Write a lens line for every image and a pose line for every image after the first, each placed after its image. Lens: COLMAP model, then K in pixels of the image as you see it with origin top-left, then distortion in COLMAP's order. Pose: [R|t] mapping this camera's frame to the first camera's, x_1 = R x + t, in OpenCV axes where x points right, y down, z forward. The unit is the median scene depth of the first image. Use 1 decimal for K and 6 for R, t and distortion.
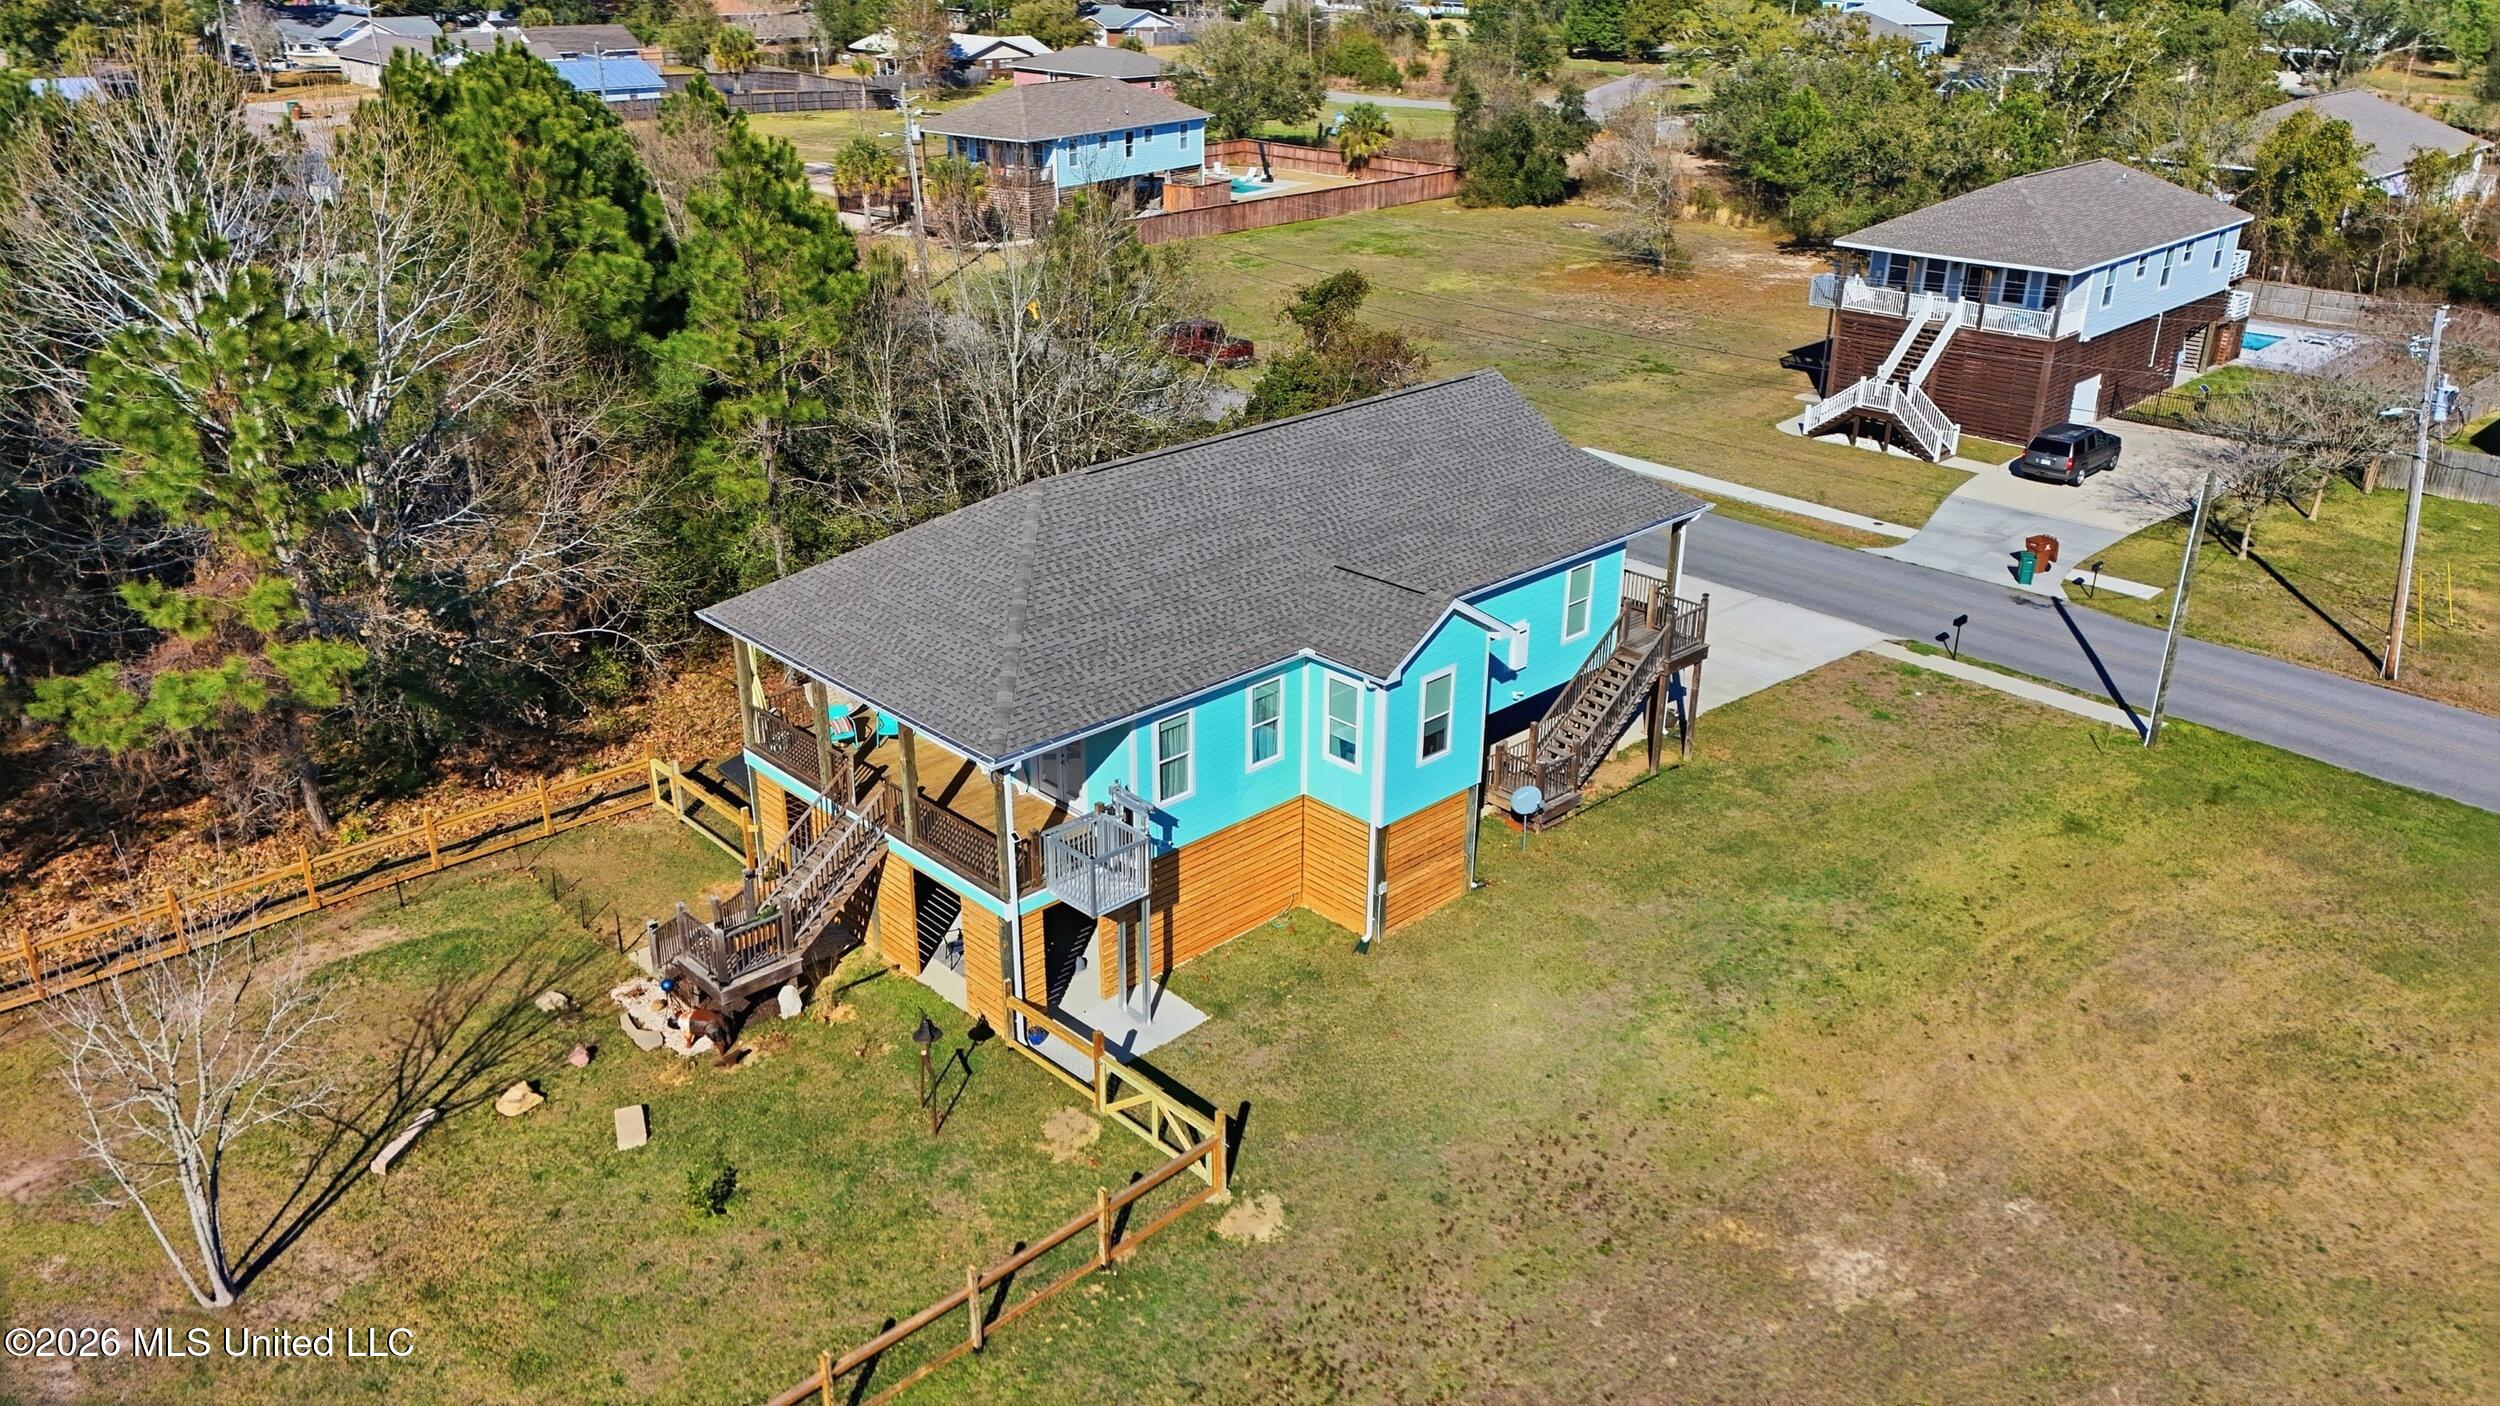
lens RADIAL K [[1801.0, 0, 1293.0], [0, 1801.0, 703.7], [0, 0, 1]] dist [-0.008624, -0.005216]
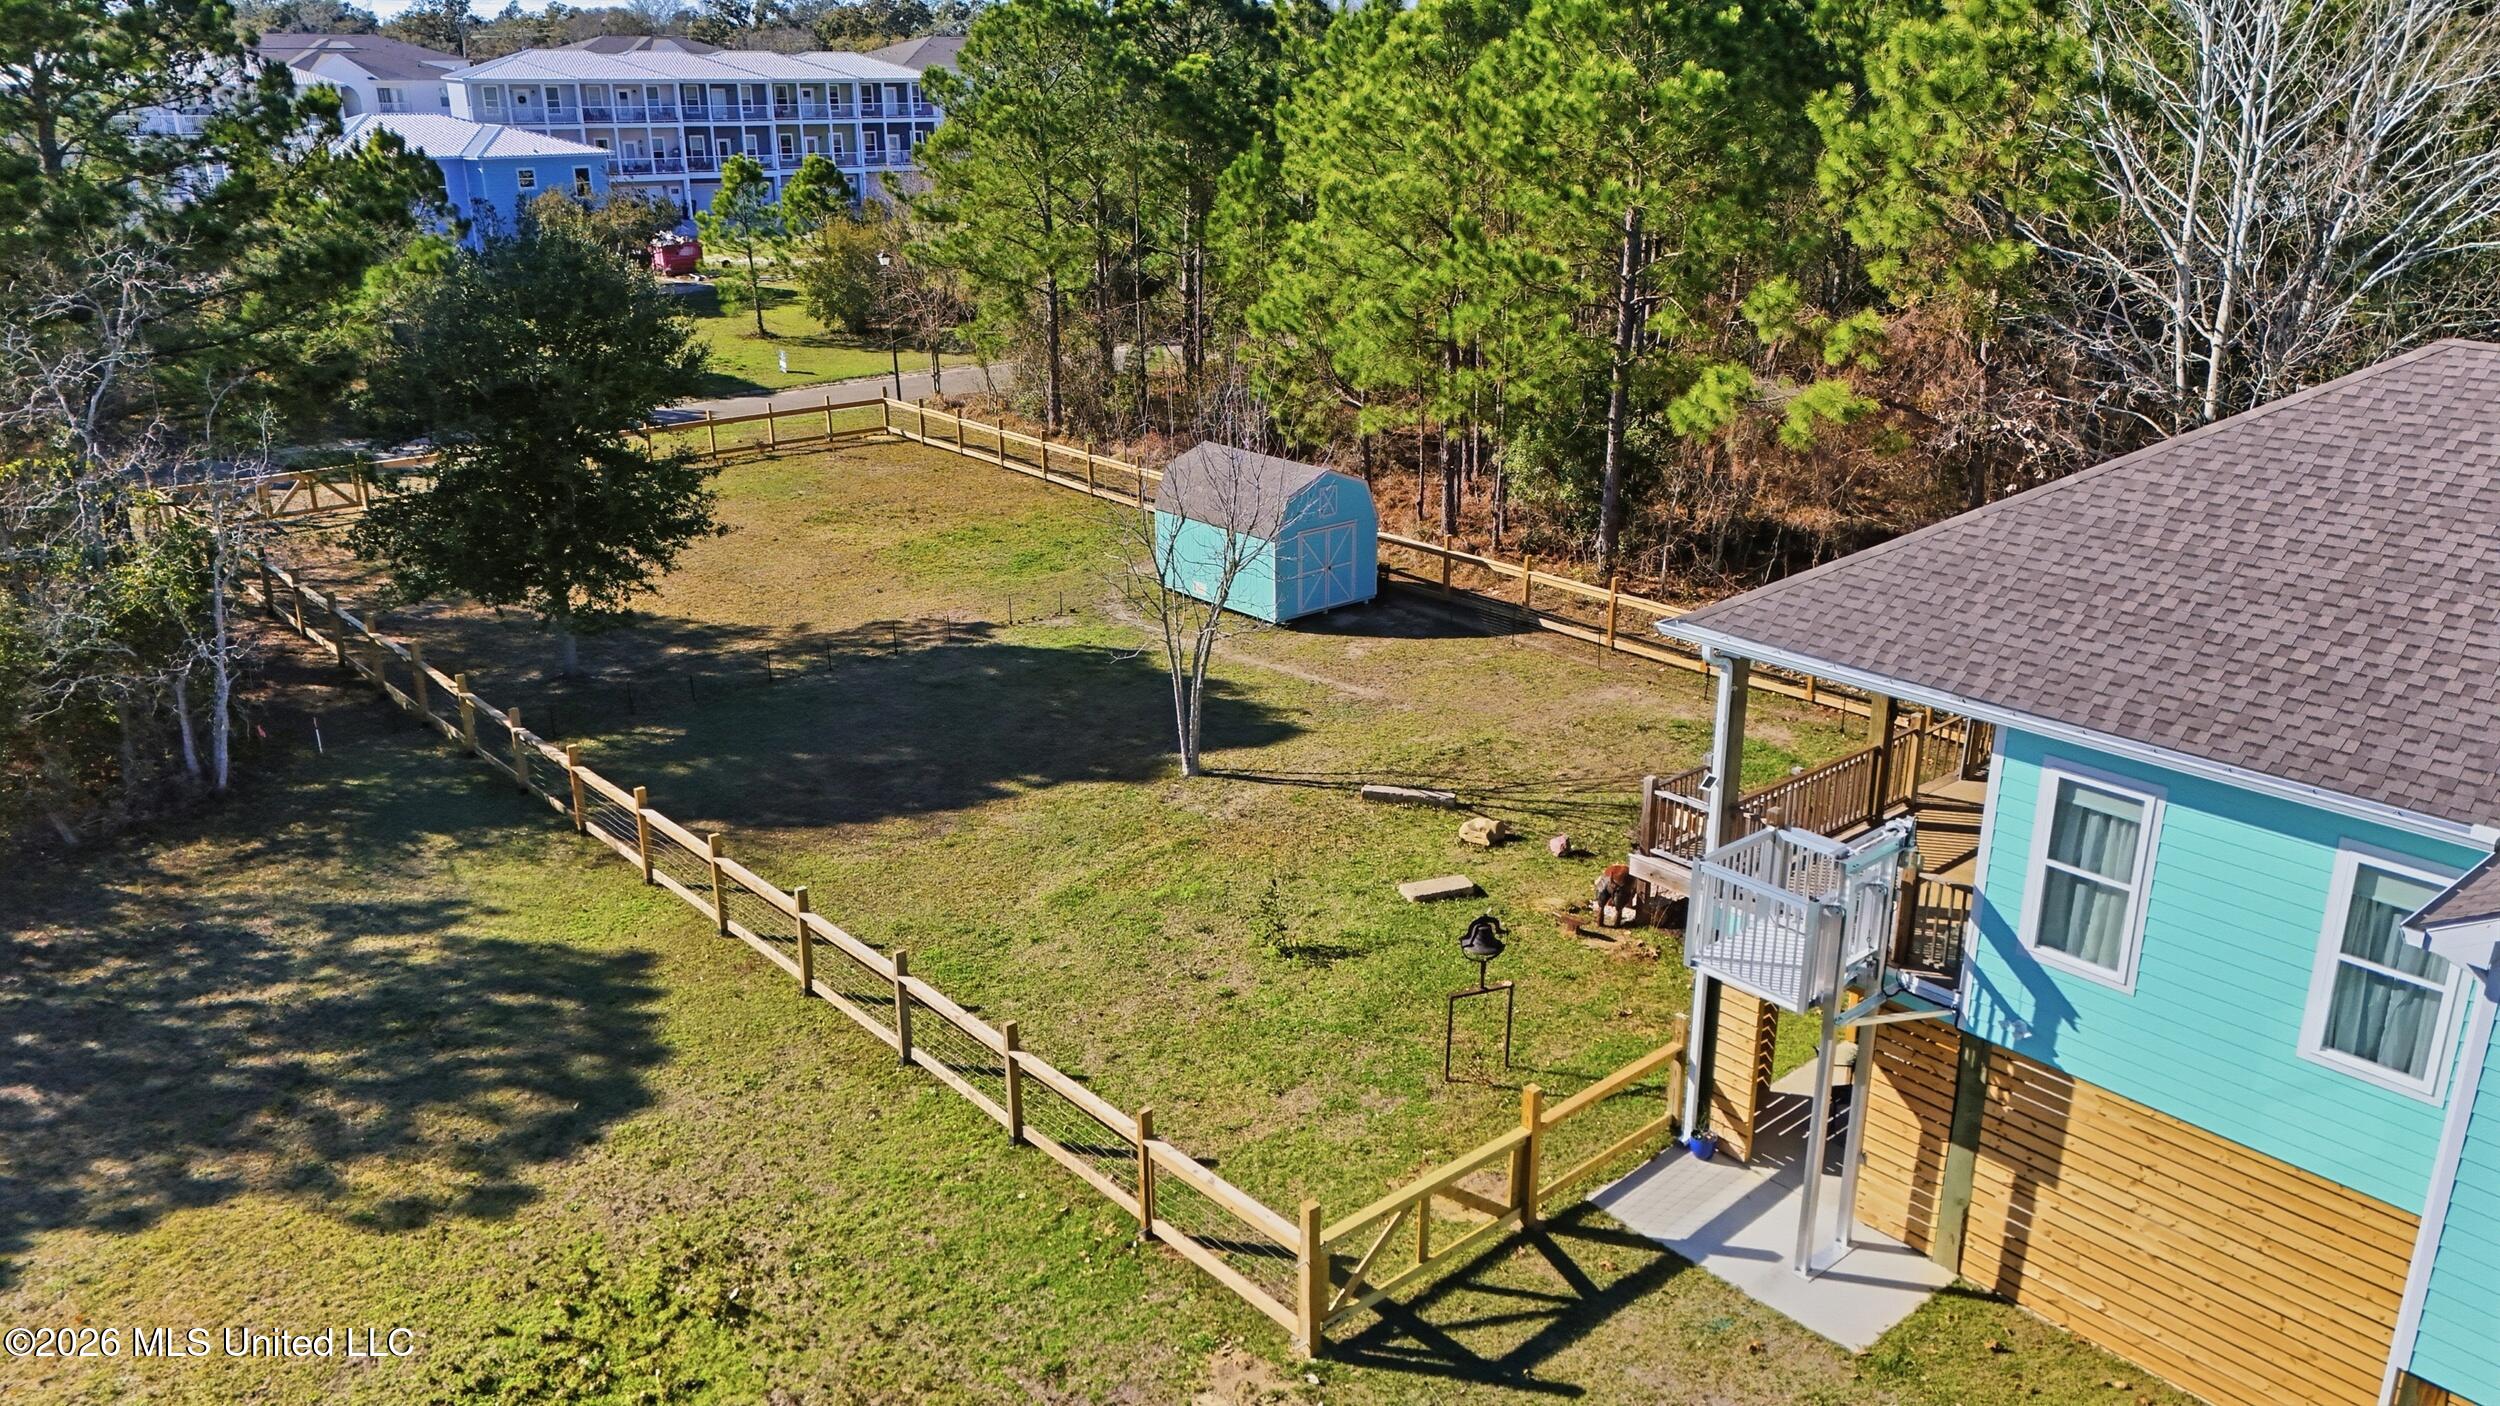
lens RADIAL K [[1801.0, 0, 1293.0], [0, 1801.0, 703.7], [0, 0, 1]] dist [-0.008624, -0.005216]
pose [[-0.072049, 0.299957, -0.951228, 0.389983], [-0.403631, 0.863355, 0.302820, -0.068698], [0.912081, 0.405763, 0.058868, 0.769214]]
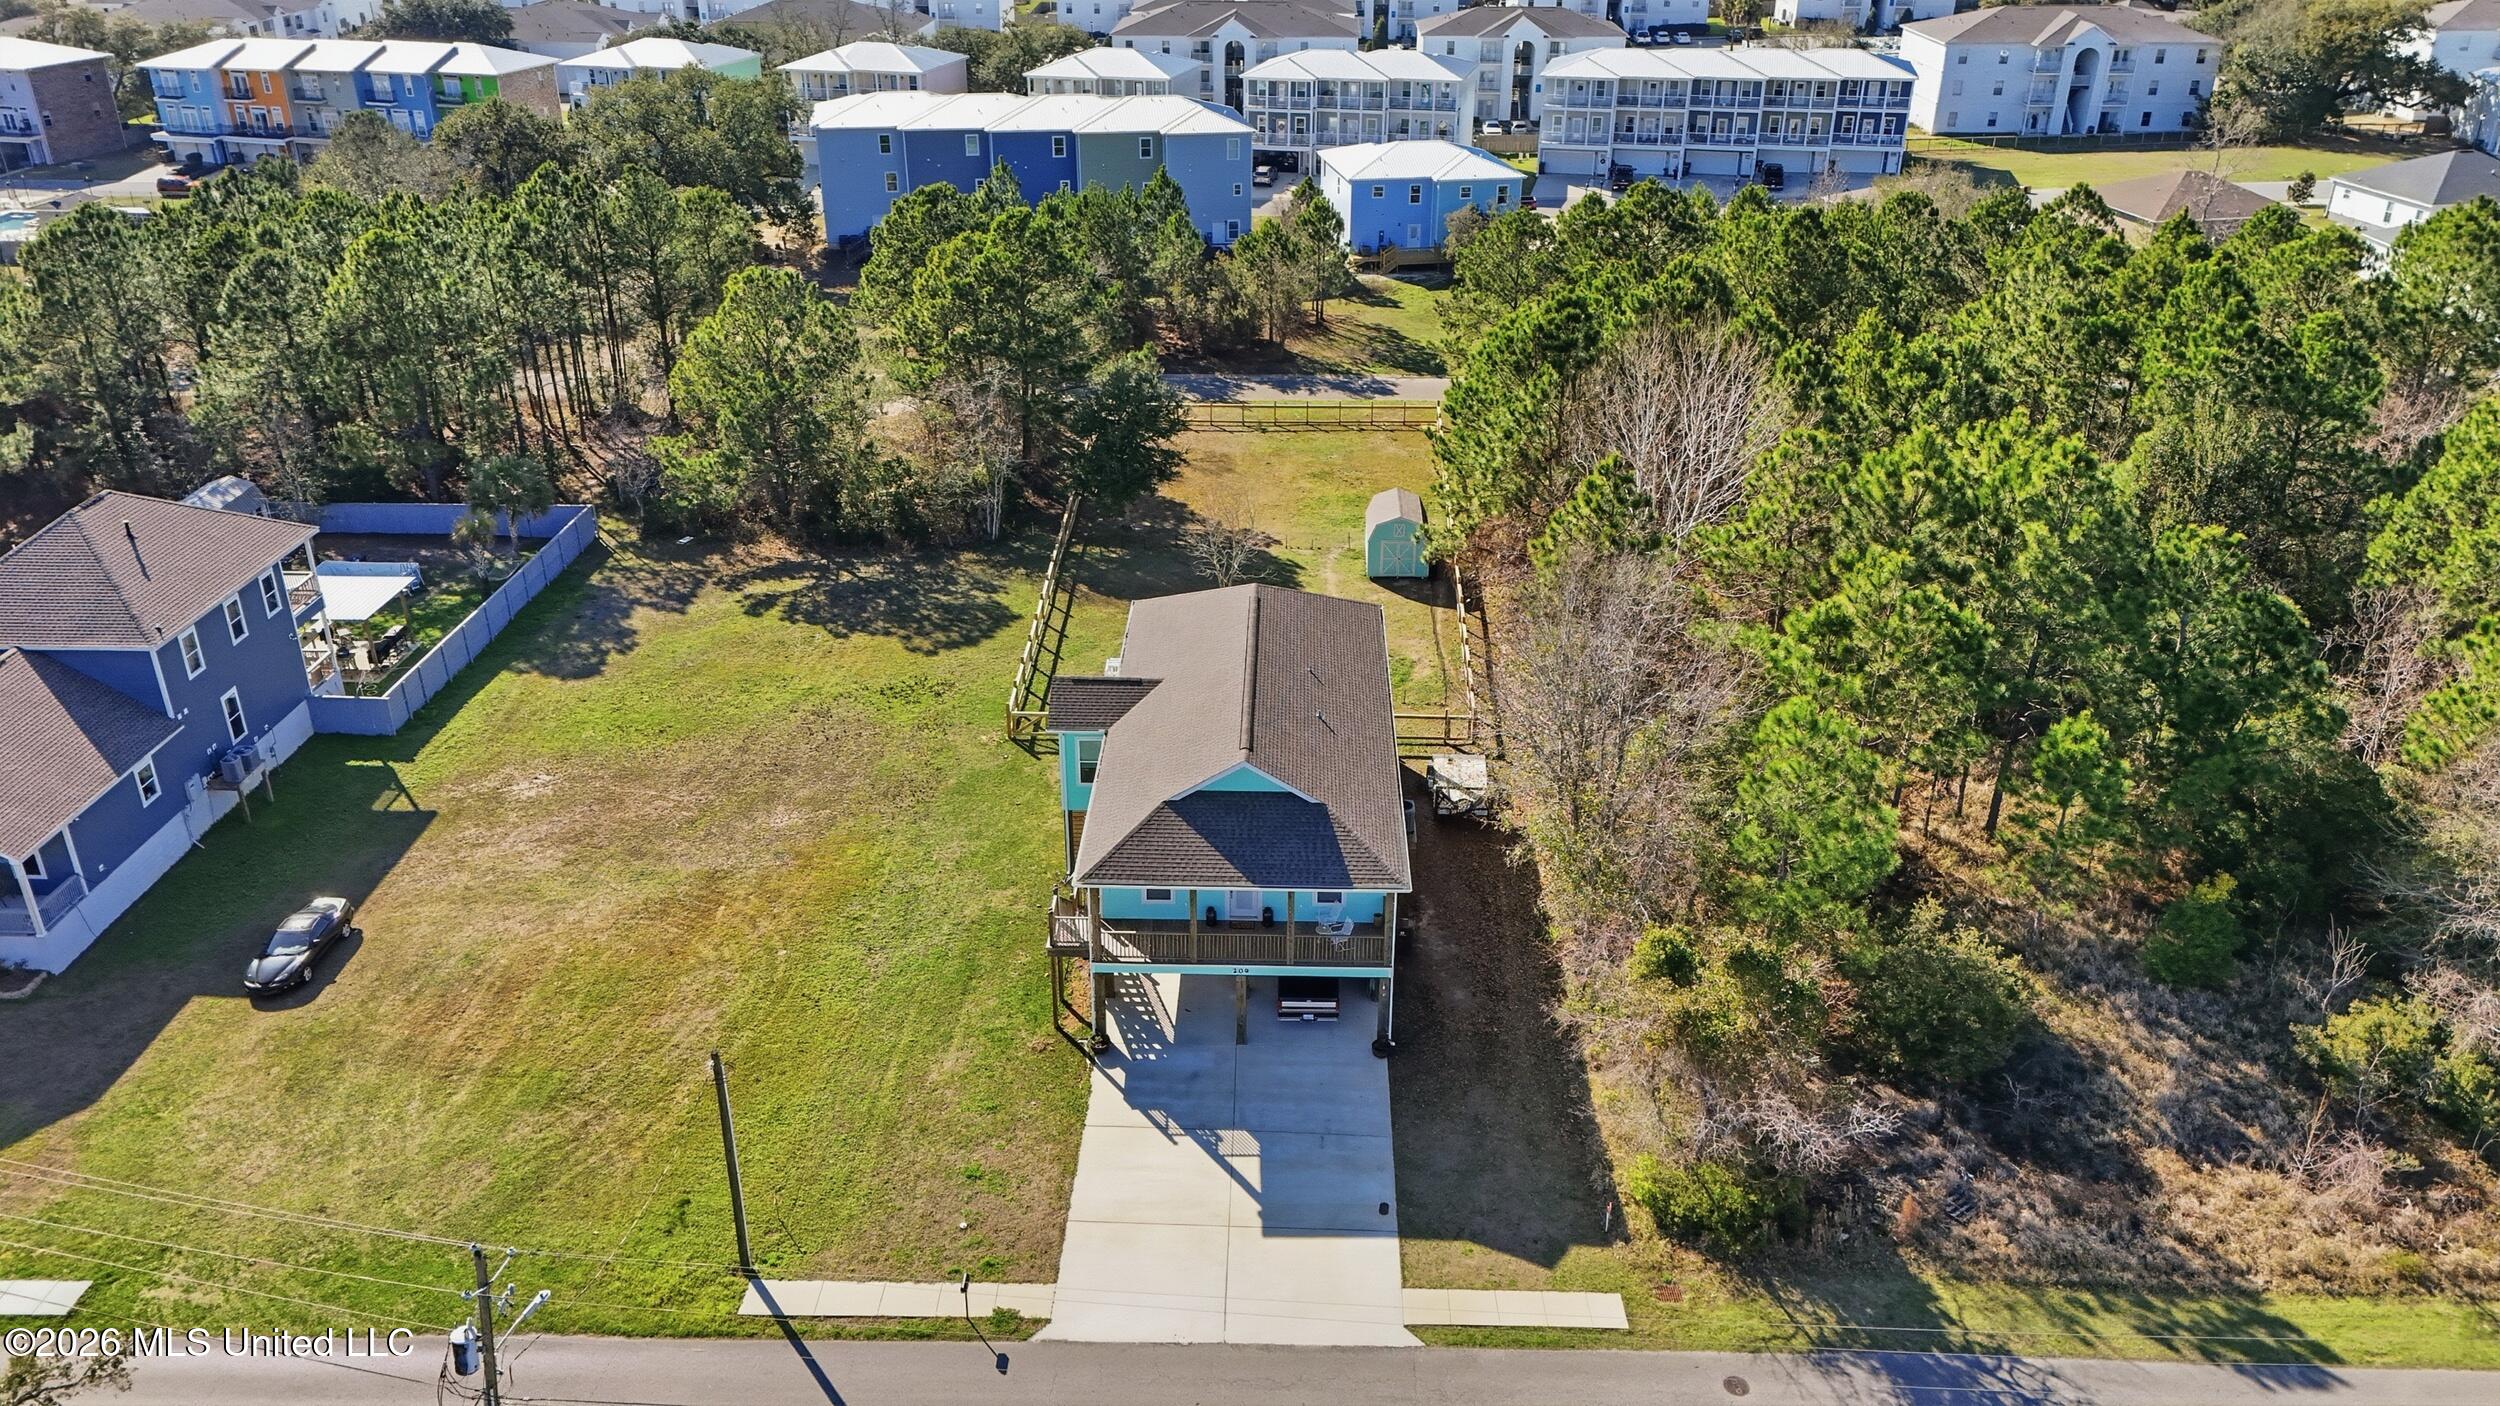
lens RADIAL K [[1821.1, 0, 1250.0], [0, 1821.1, 703.0], [0, 0, 1]] dist [0.012406, -0.001937]
pose [[-0.735429, 0.266987, -0.622786, 1.140002], [-0.285675, 0.711260, 0.642260, -1.311263], [0.614438, 0.650251, -0.446811, 2.045335]]
